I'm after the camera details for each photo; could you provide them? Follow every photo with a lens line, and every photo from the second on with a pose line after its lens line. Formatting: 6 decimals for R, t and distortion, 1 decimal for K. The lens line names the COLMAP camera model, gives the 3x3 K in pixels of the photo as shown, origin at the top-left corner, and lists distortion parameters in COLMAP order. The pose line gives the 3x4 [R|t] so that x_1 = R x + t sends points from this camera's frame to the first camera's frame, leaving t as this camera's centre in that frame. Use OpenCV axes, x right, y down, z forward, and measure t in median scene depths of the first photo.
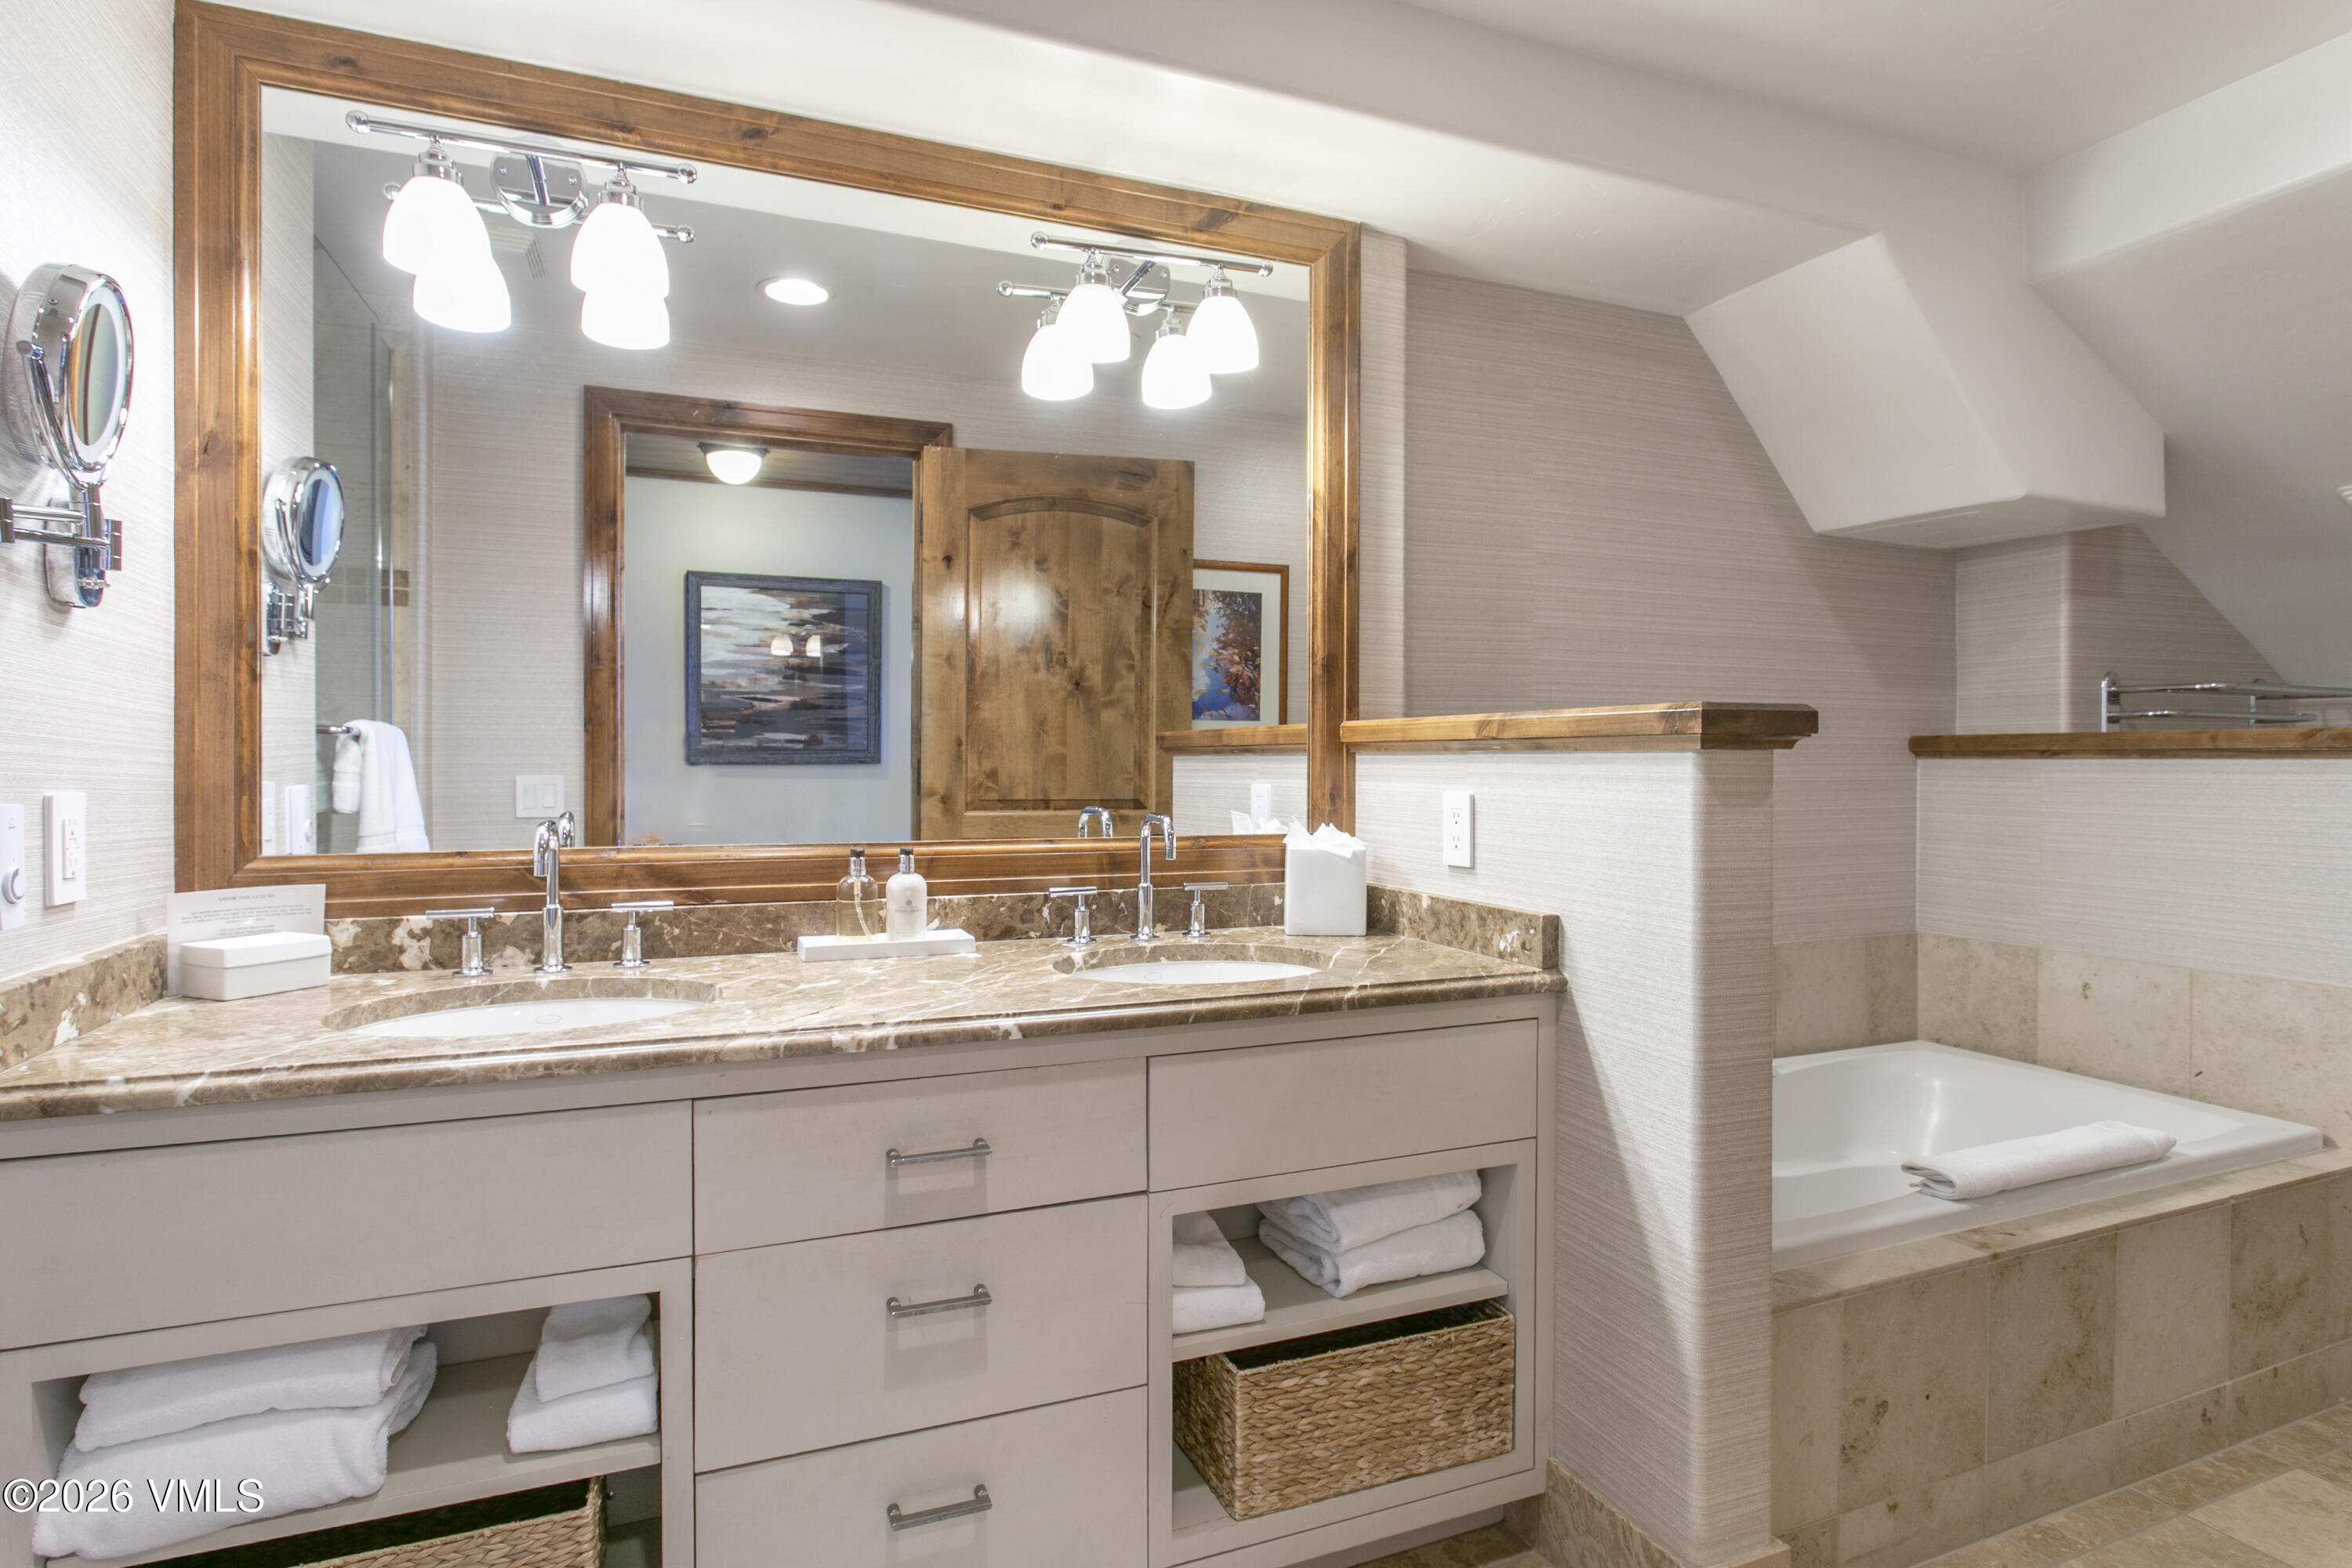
lens RADIAL K [[1247.2, 0, 1176.4], [0, 1247.2, 776.0], [0, 0, 1]] dist [-0.015399, 0.007356]
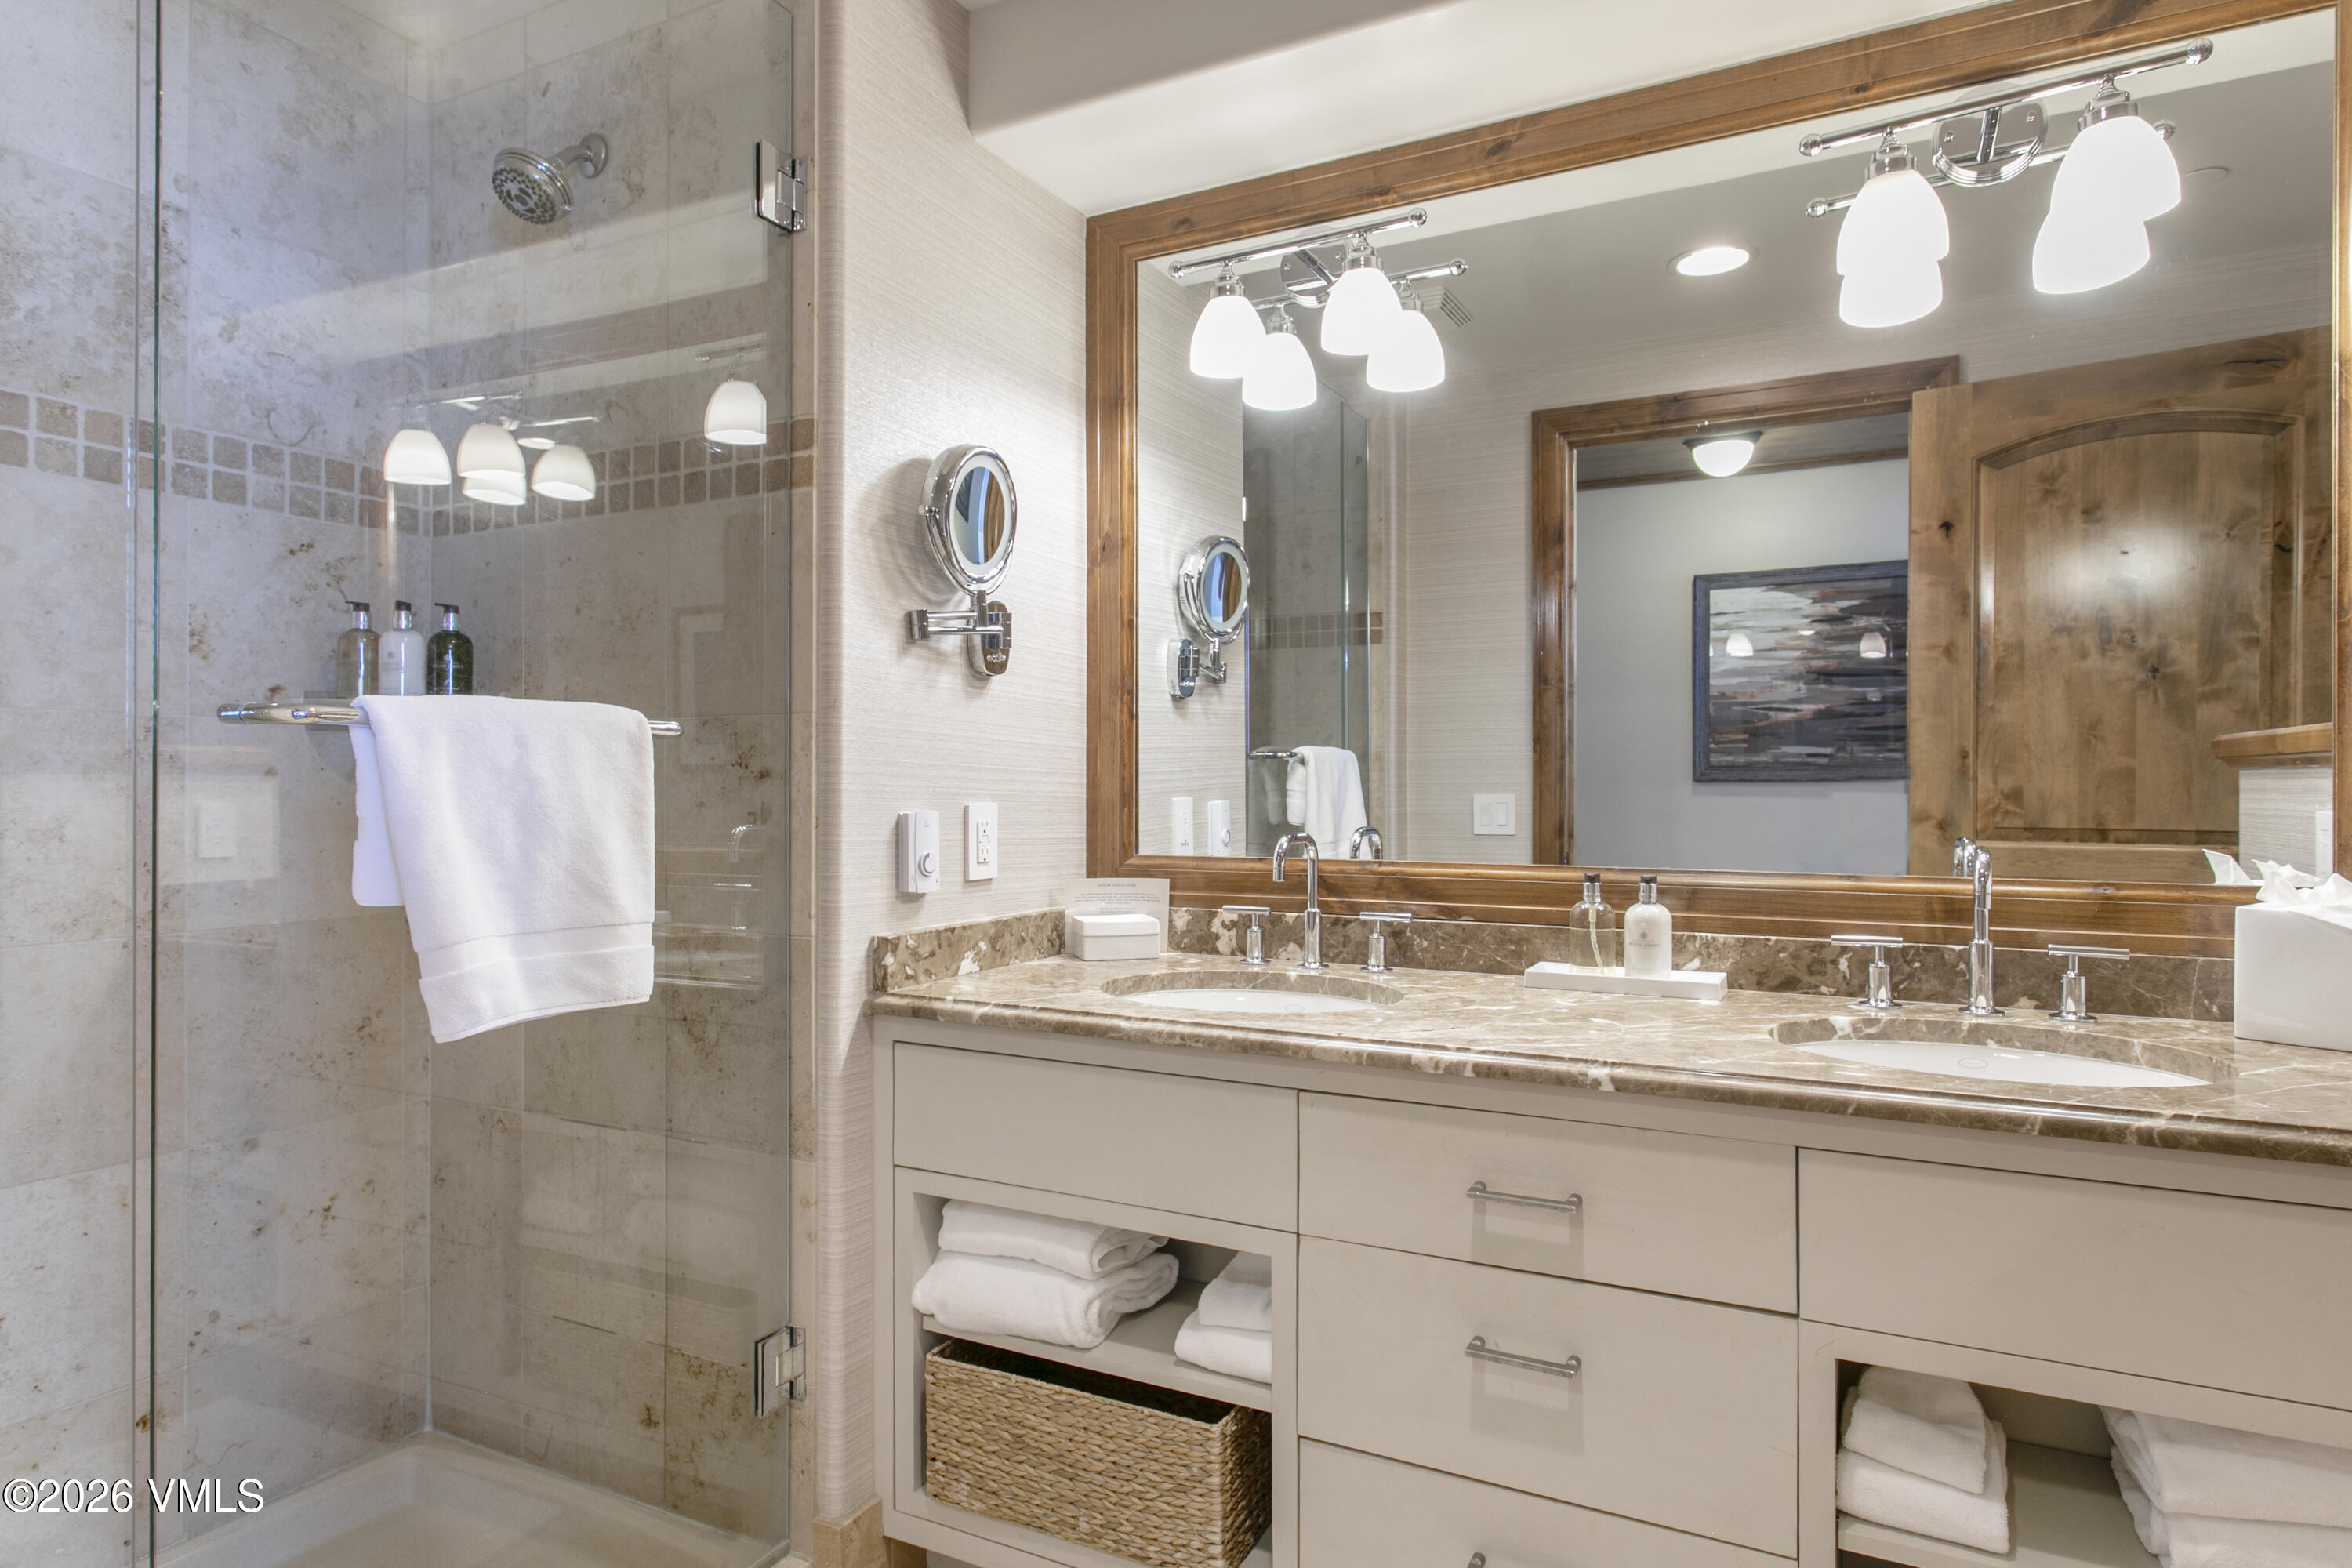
lens RADIAL K [[1365.2, 0, 1175.7], [0, 1365.2, 783.9], [0, 0, 1]] dist [-0.000951, 0.001579]
pose [[0.628757, -0.001770, -0.777600, 0.342596], [-0.004742, 0.999970, -0.006110, -0.000741], [0.777587, 0.007529, 0.628730, 0.114063]]
